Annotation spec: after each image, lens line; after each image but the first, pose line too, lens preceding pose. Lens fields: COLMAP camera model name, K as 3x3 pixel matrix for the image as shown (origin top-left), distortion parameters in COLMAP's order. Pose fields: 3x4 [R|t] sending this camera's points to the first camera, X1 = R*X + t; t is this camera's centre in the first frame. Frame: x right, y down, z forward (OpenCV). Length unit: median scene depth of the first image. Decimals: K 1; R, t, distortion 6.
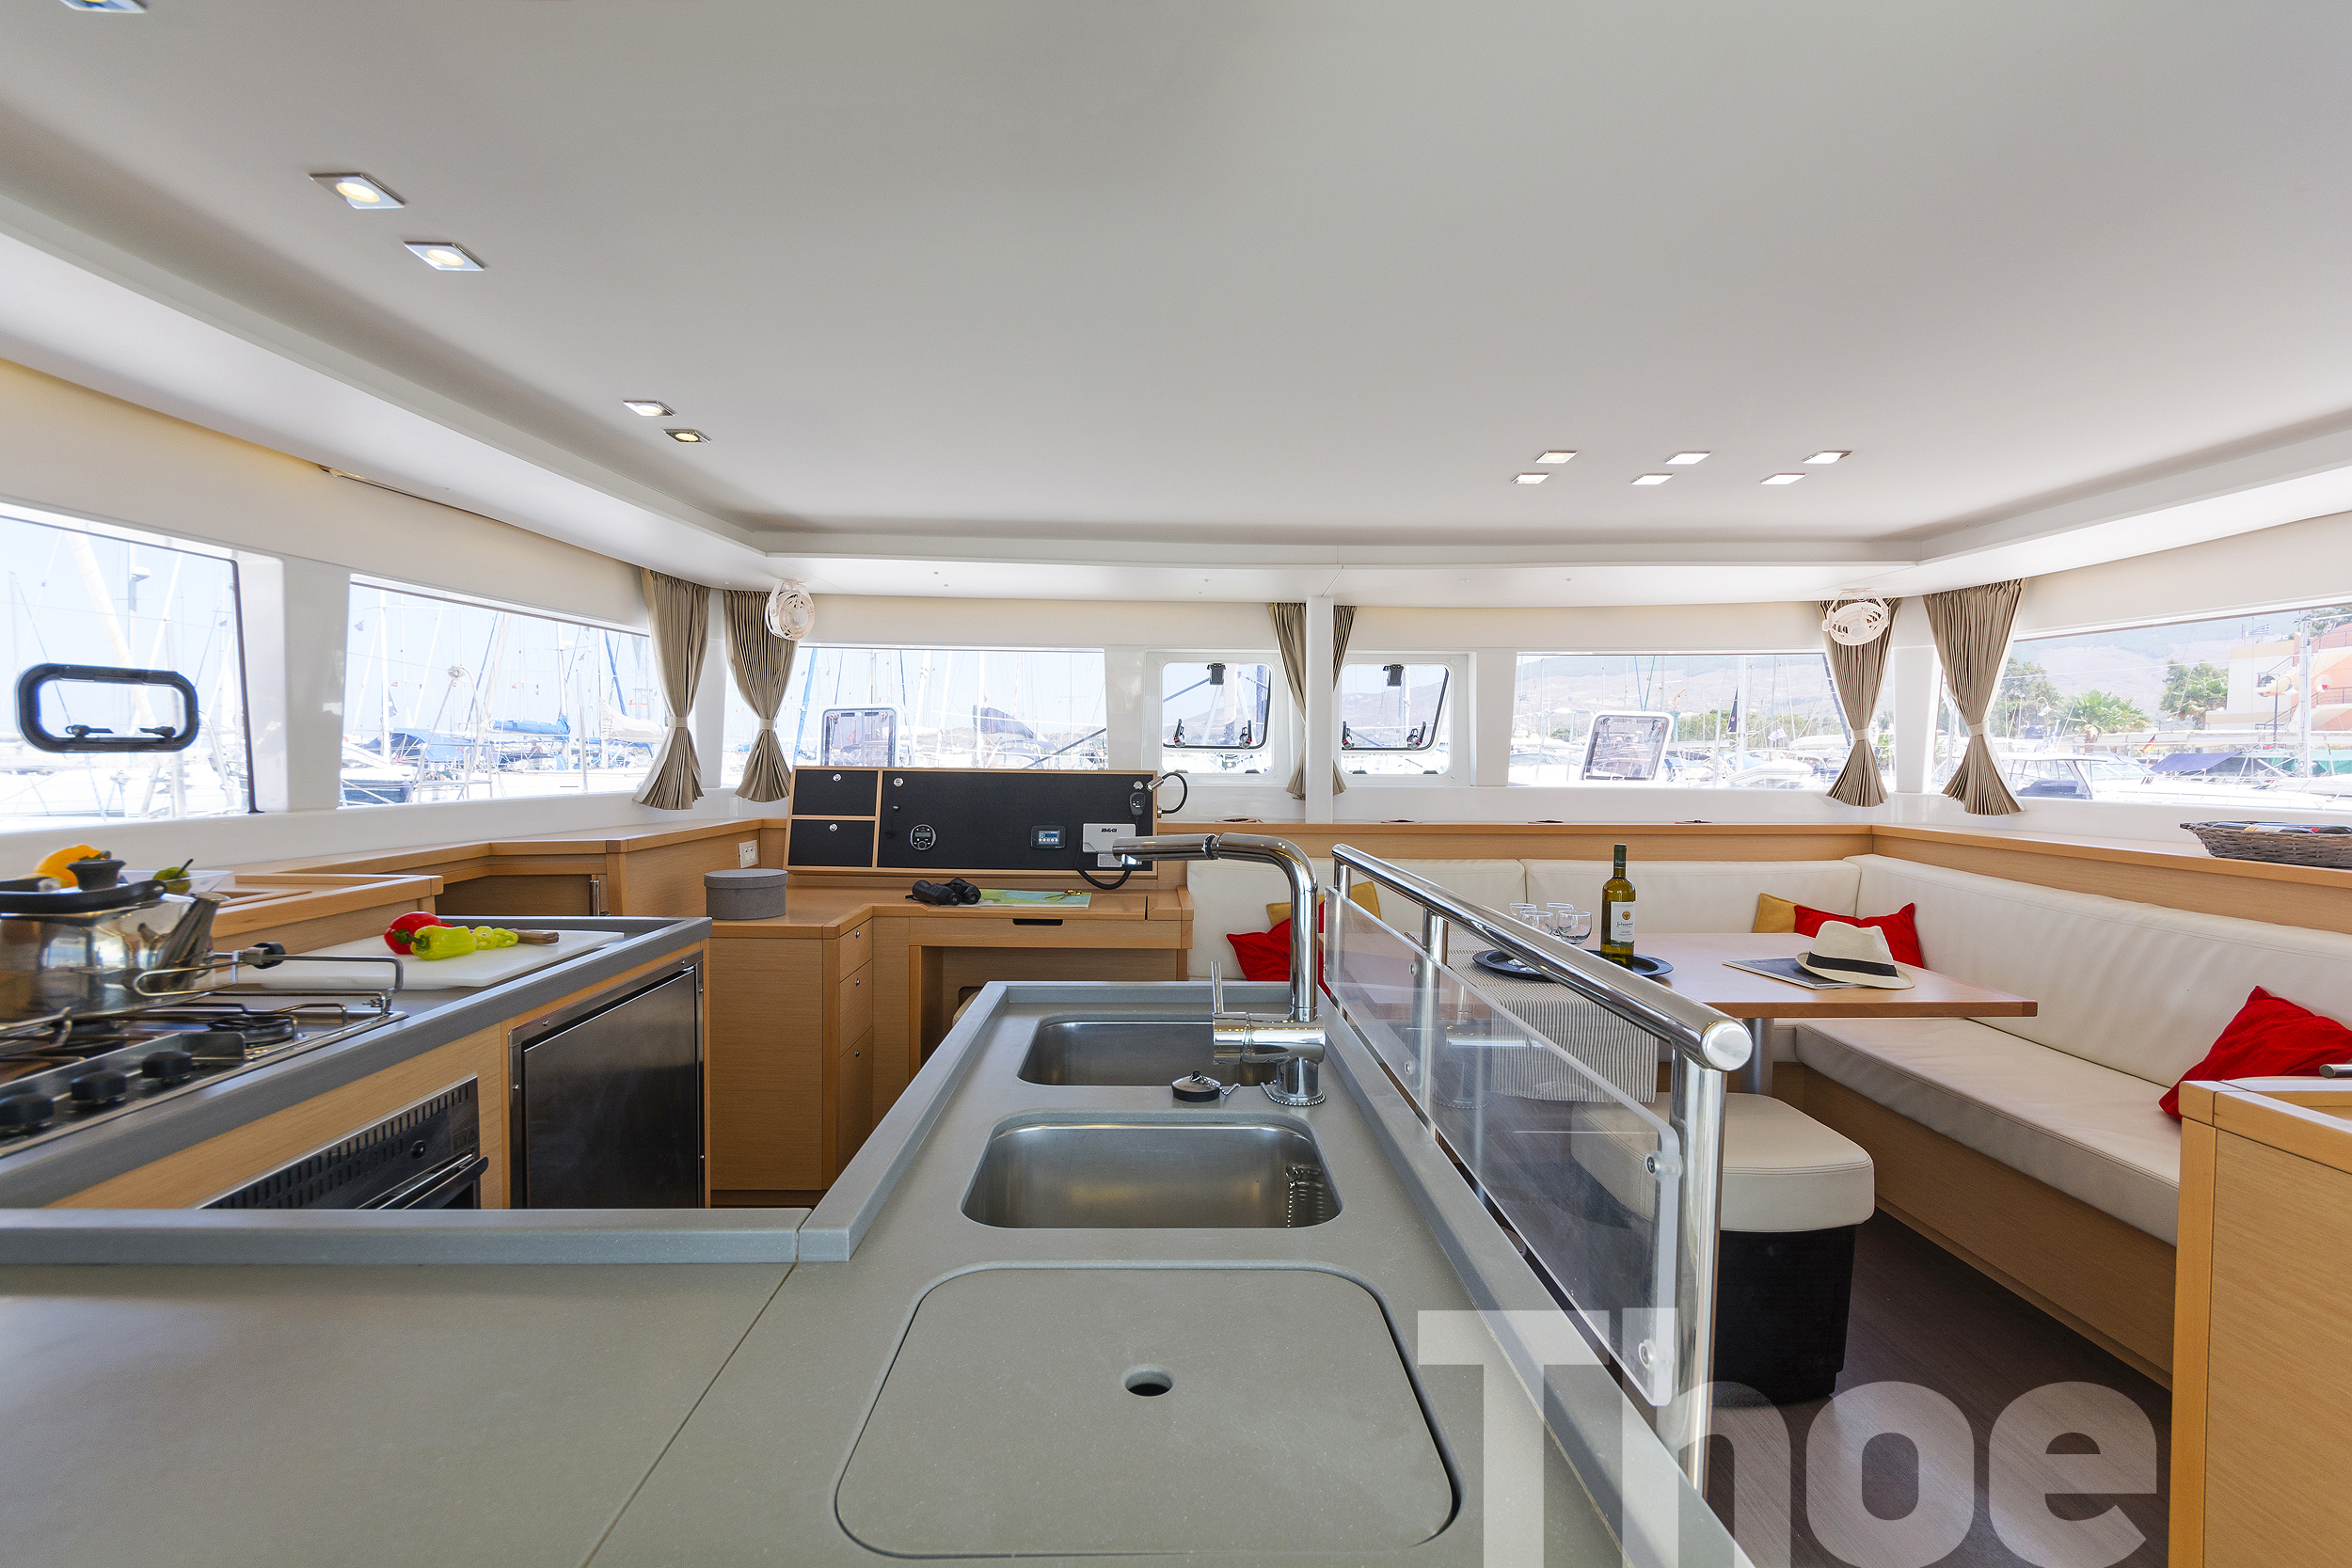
lens RADIAL K [[1031.5, 0, 1181.3], [0, 1031.5, 798.5], [0, 0, 1]] dist [0.007272, -0.000089]
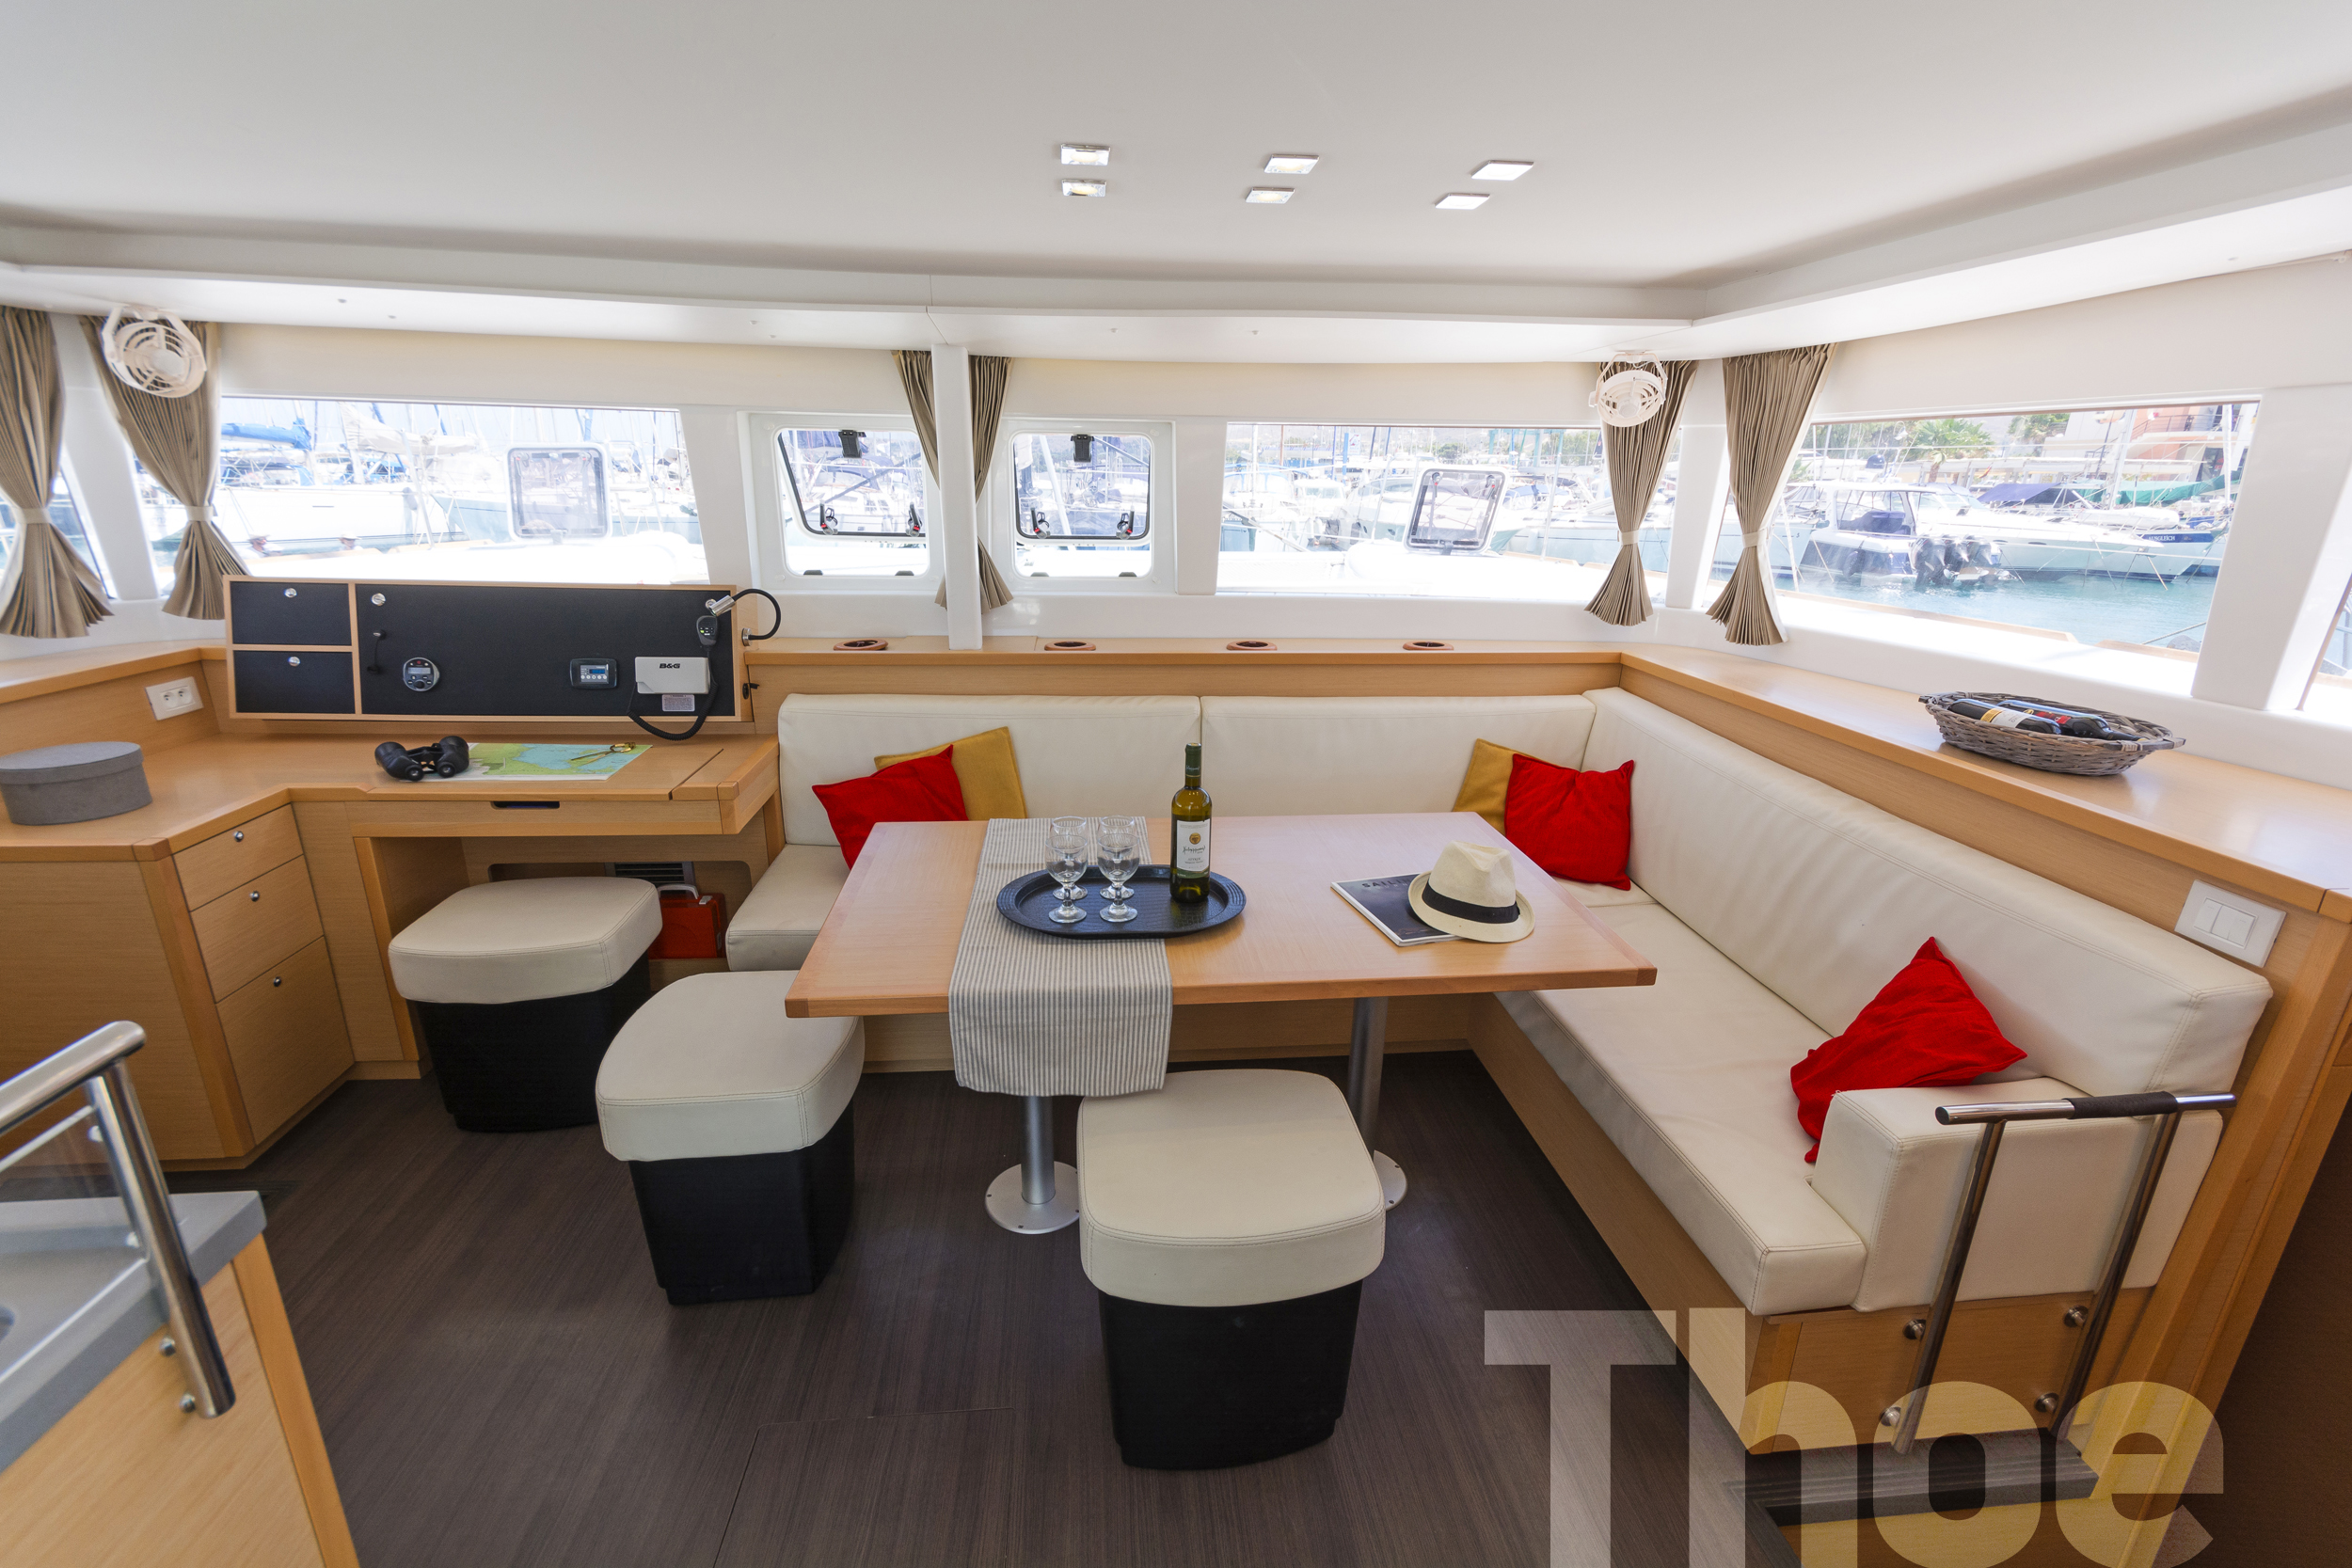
lens RADIAL K [[1028.5, 0, 1176.9], [0, 1028.5, 803.5], [0, 0, 1]] dist [0.007826, -0.001485]
pose [[0.997278, -0.011483, 0.072837, 0.254696], [-0.008518, 0.963249, 0.268476, -0.081201], [-0.073243, -0.268366, 0.960529, 0.195872]]
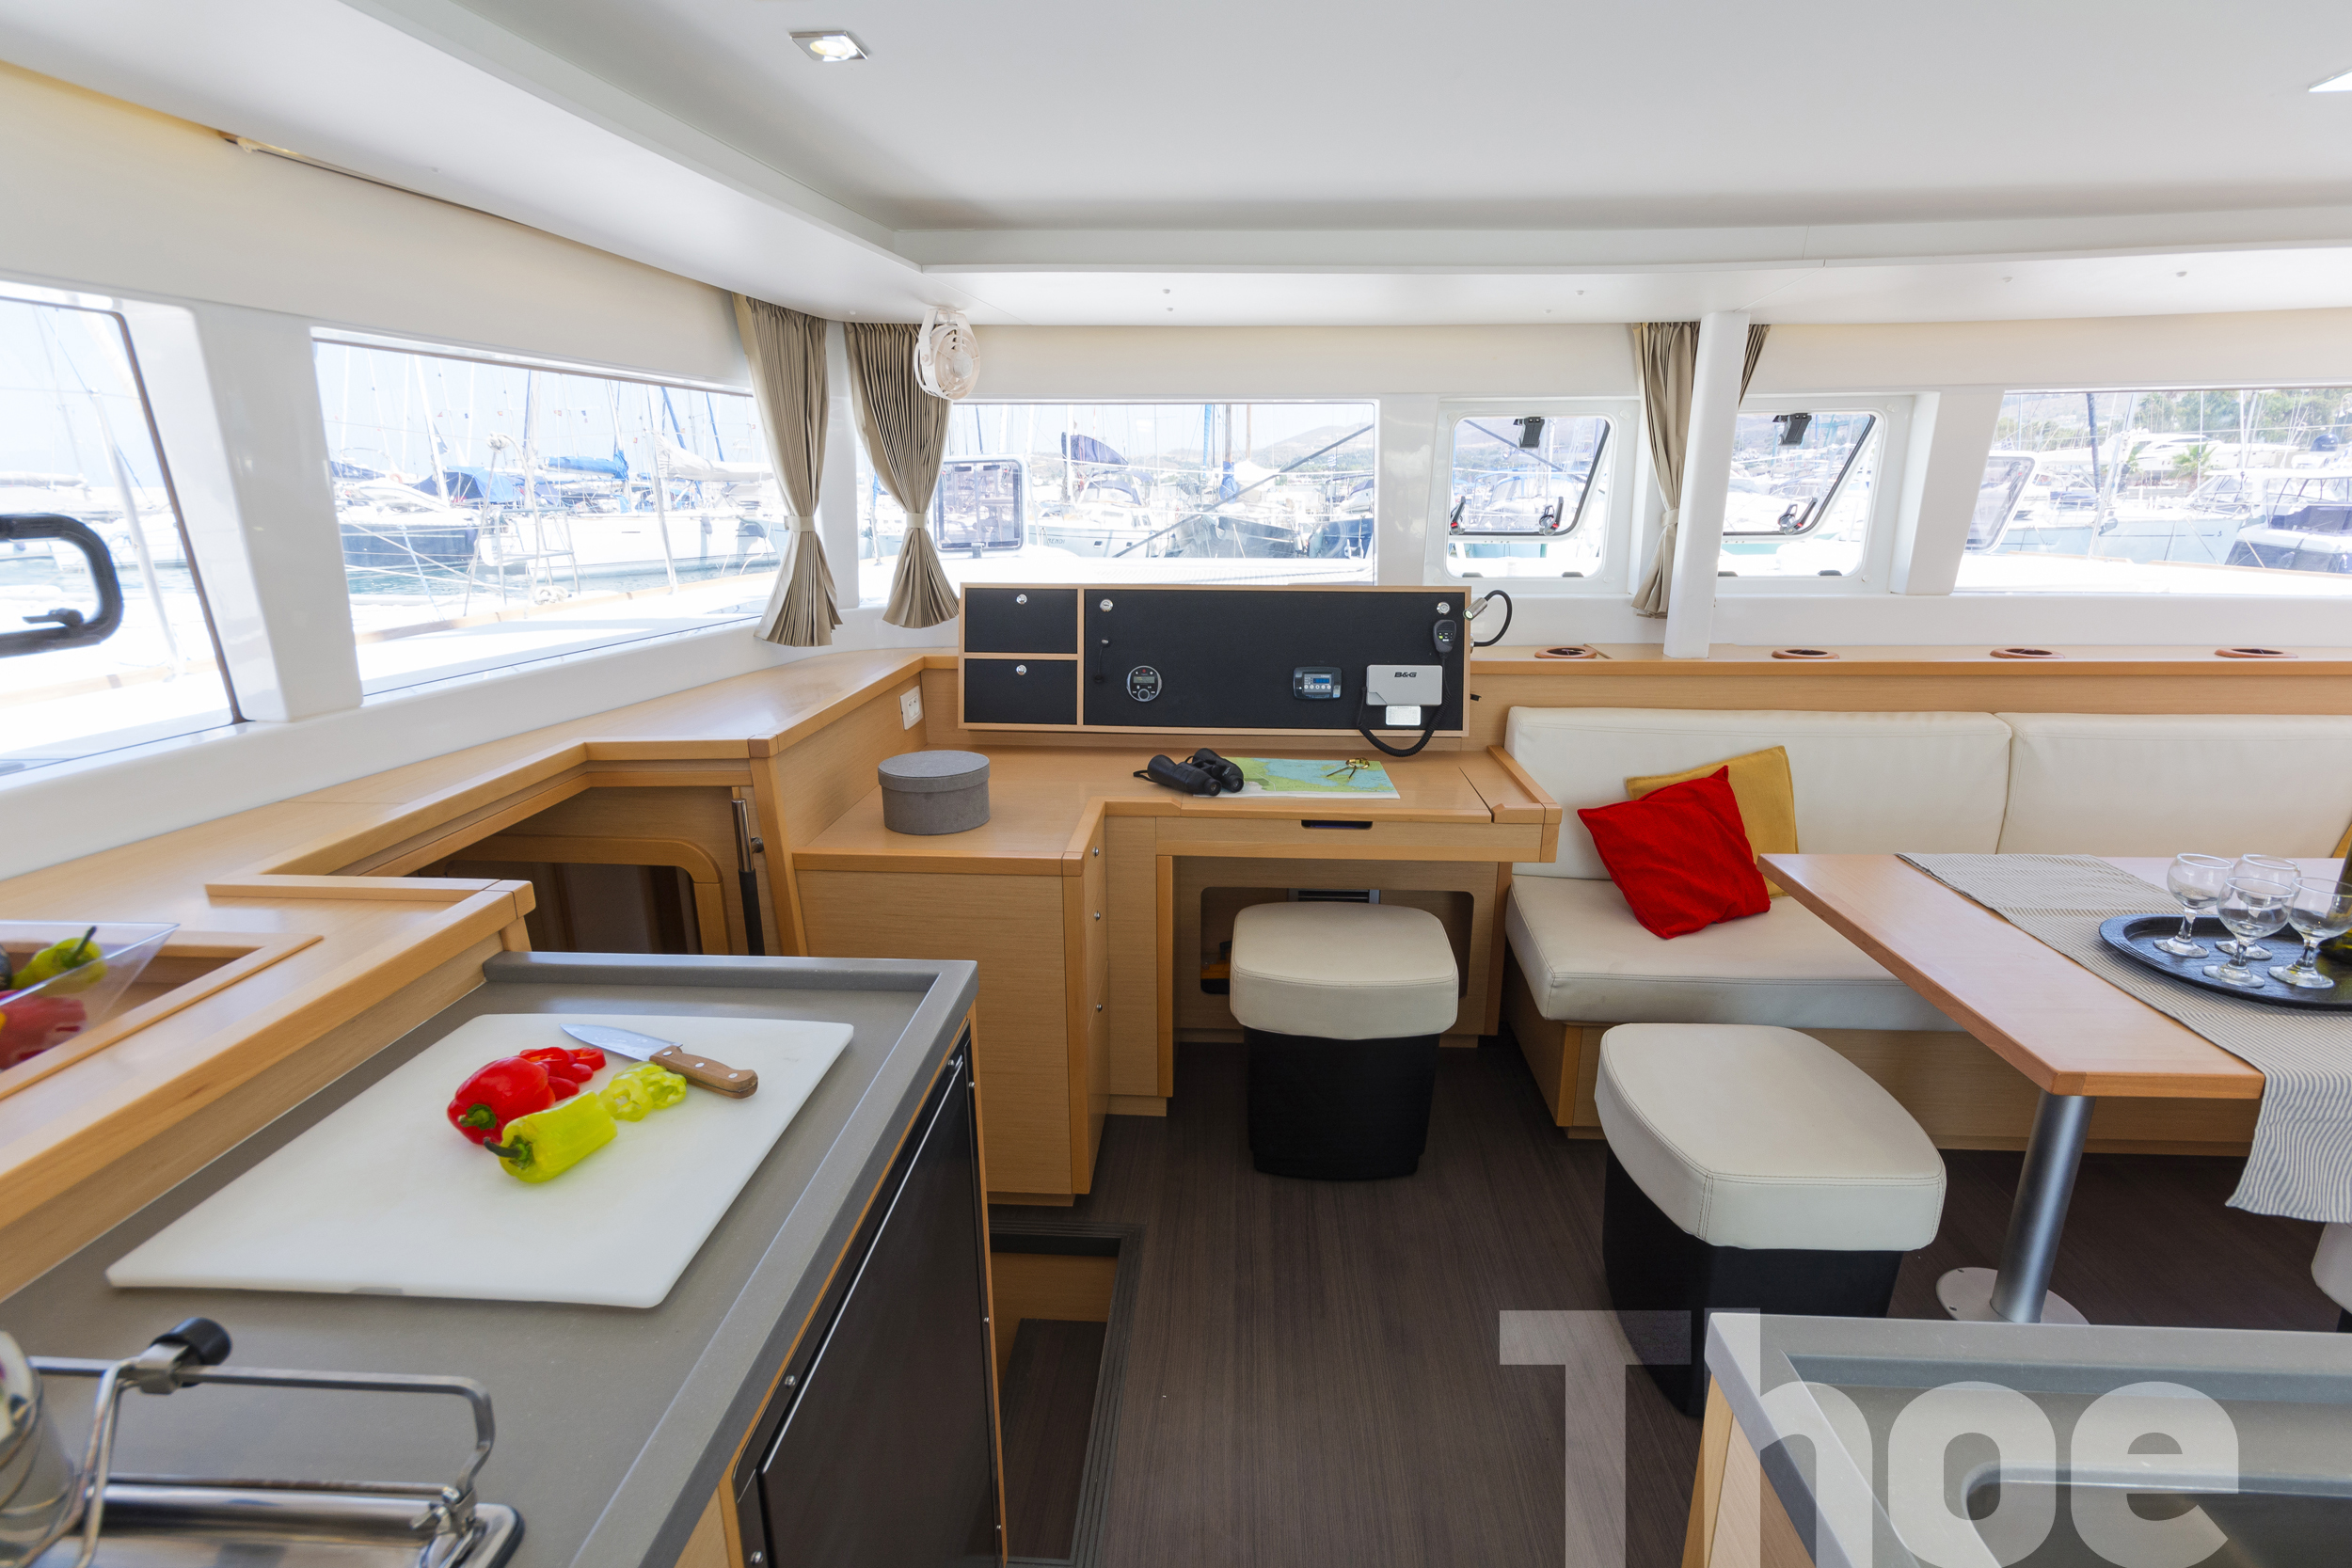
lens RADIAL K [[1092.6, 0, 1190.6], [0, 1092.6, 799.5], [0, 0, 1]] dist [0.001266, -0.000117]
pose [[0.997105, 0.009005, -0.075507, -0.159563], [0.009186, 0.971426, 0.237163, -0.065446], [0.075485, -0.237170, 0.968531, 0.240421]]
